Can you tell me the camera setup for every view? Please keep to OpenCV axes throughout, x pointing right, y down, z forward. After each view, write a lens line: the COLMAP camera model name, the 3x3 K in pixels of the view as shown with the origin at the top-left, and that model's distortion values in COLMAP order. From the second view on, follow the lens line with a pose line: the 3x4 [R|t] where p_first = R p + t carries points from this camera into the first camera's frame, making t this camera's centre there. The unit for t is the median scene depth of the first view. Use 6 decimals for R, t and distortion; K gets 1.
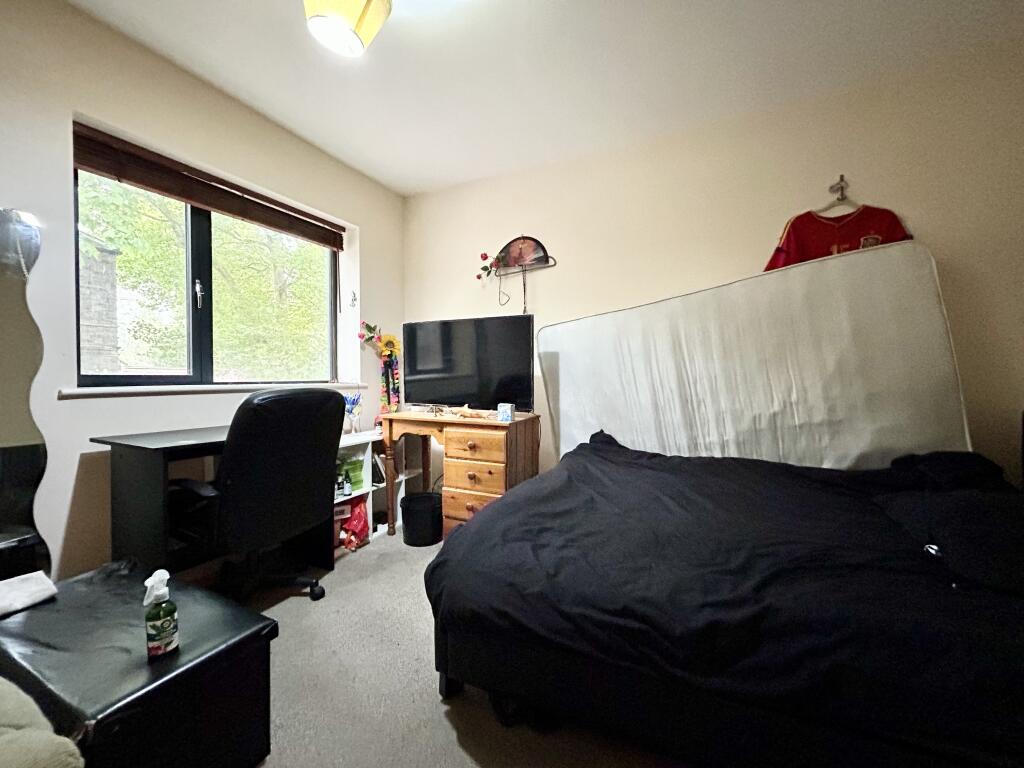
lens RADIAL K [[413.0, 0, 512.0], [0, 413.0, 384.0], [0, 0, 1]] dist [-0.001207, -0.000192]
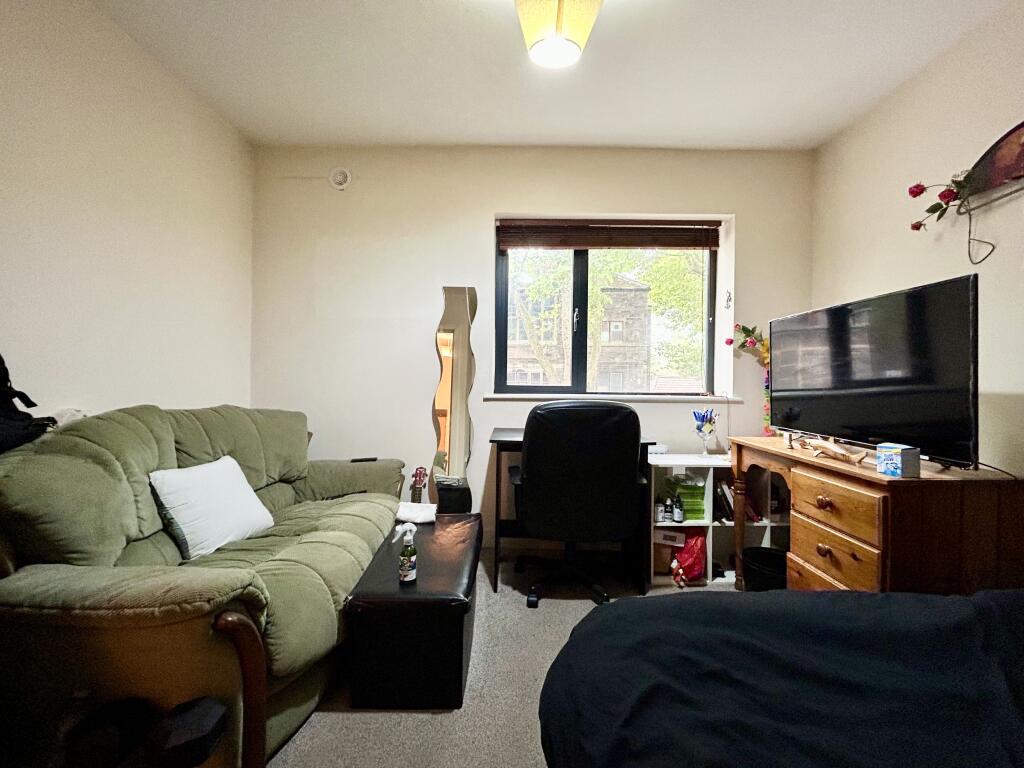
lens RADIAL K [[413.0, 0, 512.0], [0, 413.0, 384.0], [0, 0, 1]] dist [-0.001207, -0.000192]
pose [[0.442535, 0.009764, -0.896698, 0.232228], [-0.027829, 0.999609, -0.002850, -0.016519], [0.896319, 0.026215, 0.442634, 0.257292]]
